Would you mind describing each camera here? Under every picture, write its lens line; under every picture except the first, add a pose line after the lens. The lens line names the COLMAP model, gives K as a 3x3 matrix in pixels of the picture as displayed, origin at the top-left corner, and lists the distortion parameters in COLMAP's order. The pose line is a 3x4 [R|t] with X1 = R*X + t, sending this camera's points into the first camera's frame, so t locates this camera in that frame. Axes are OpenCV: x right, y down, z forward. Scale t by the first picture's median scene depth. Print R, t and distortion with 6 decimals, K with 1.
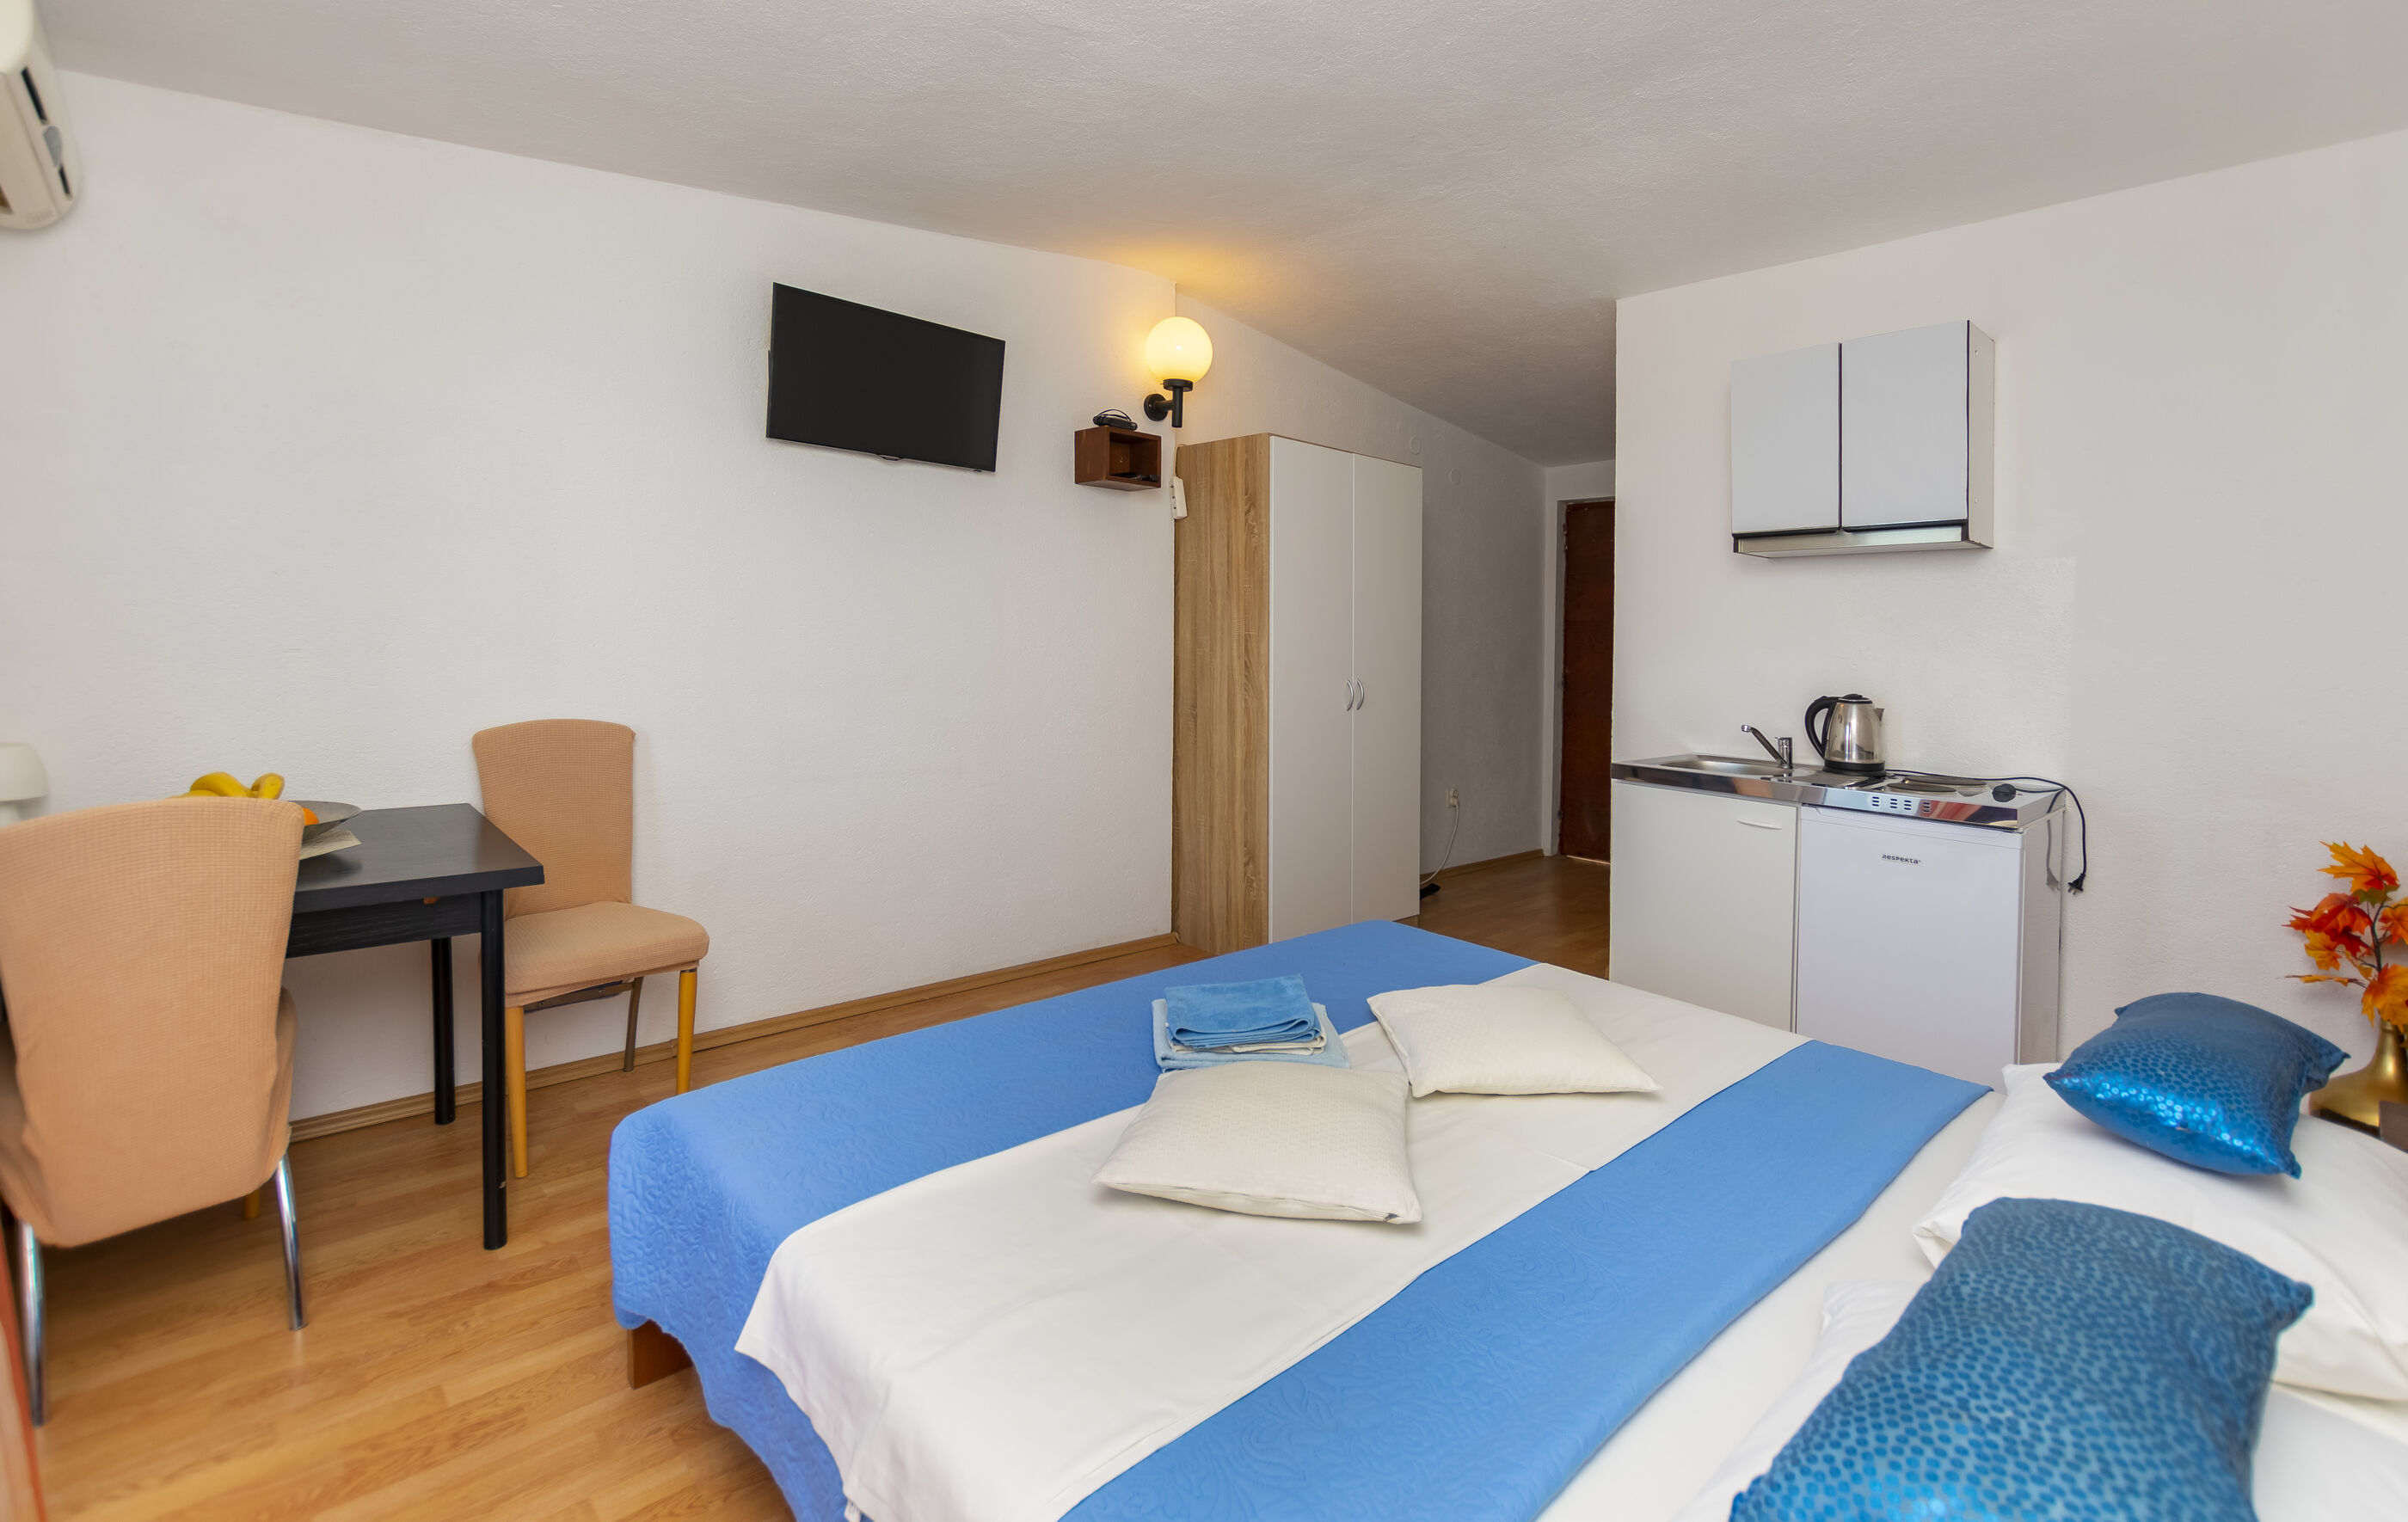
lens RADIAL K [[1088.3, 0, 1206.3], [0, 1088.3, 665.2], [0, 0, 1]] dist [0.000548, 0.000058]
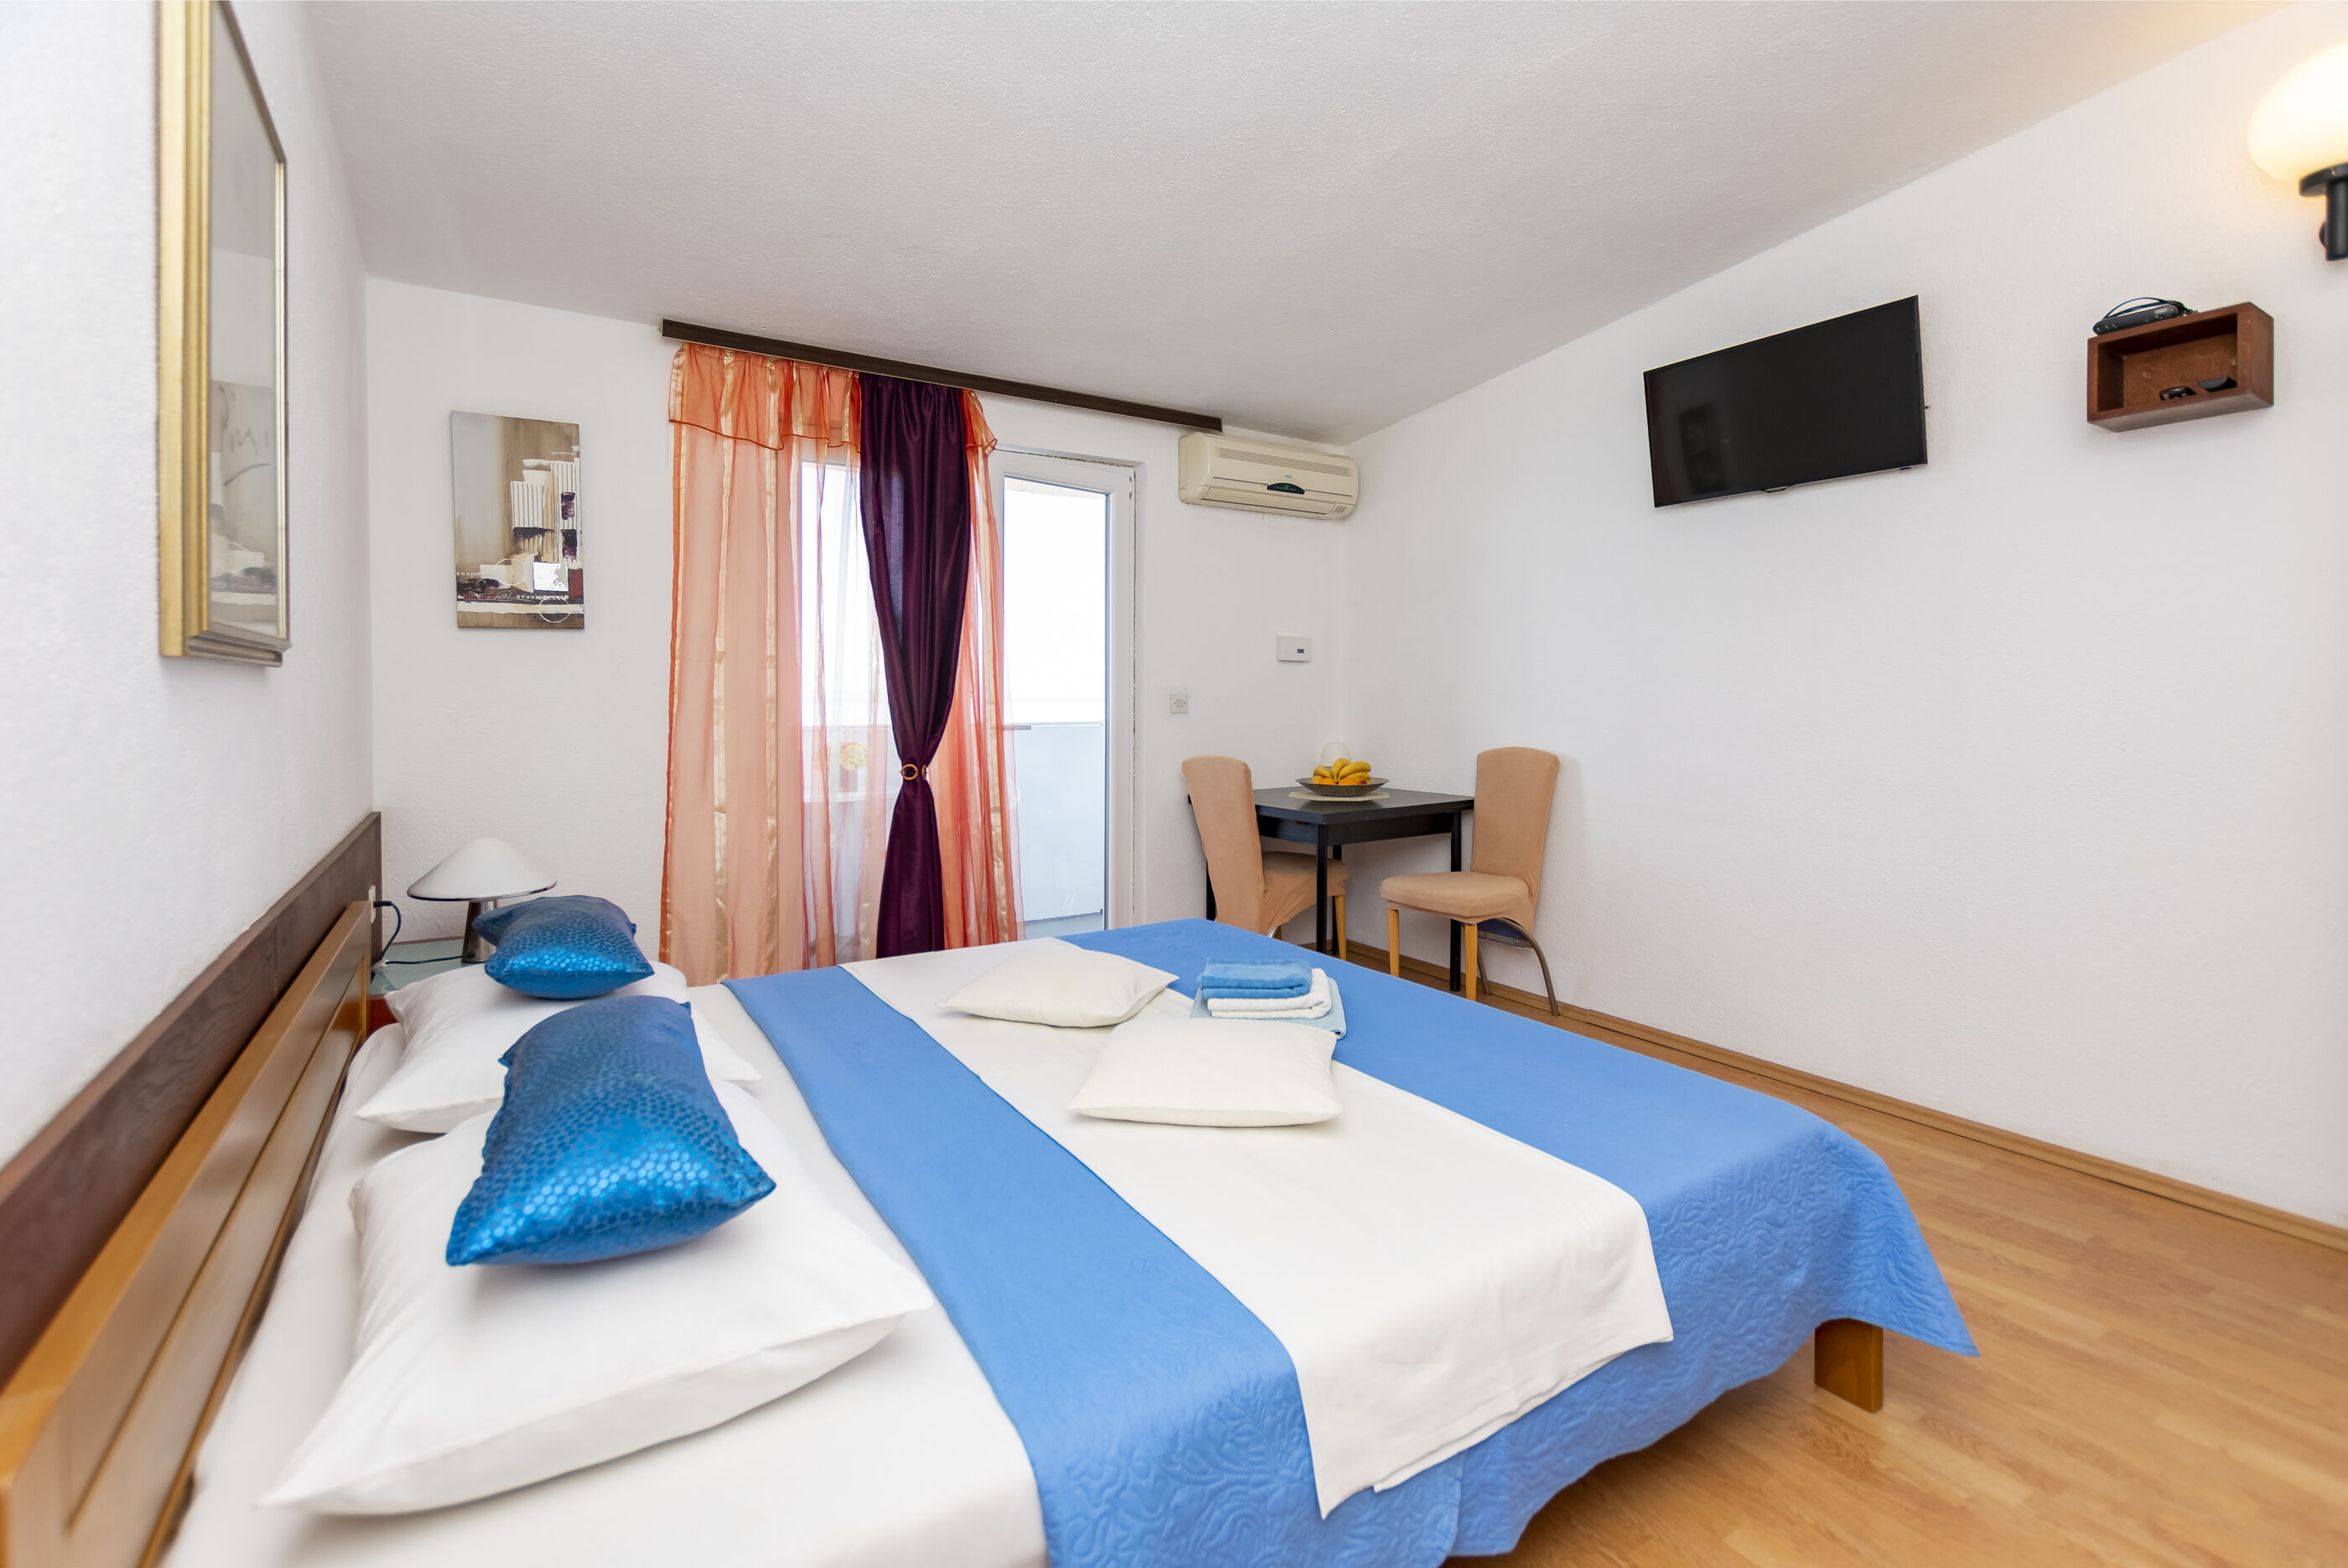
lens RADIAL K [[1018.4, 0, 1178.2], [0, 1018.4, 694.6], [0, 0, 1]] dist [0.001283, 0.000096]
pose [[-0.162003, -0.023270, -0.986516, 0.716832], [-0.027848, 0.999432, -0.019002, 0.019362], [0.986397, 0.024394, -0.162559, 0.703932]]
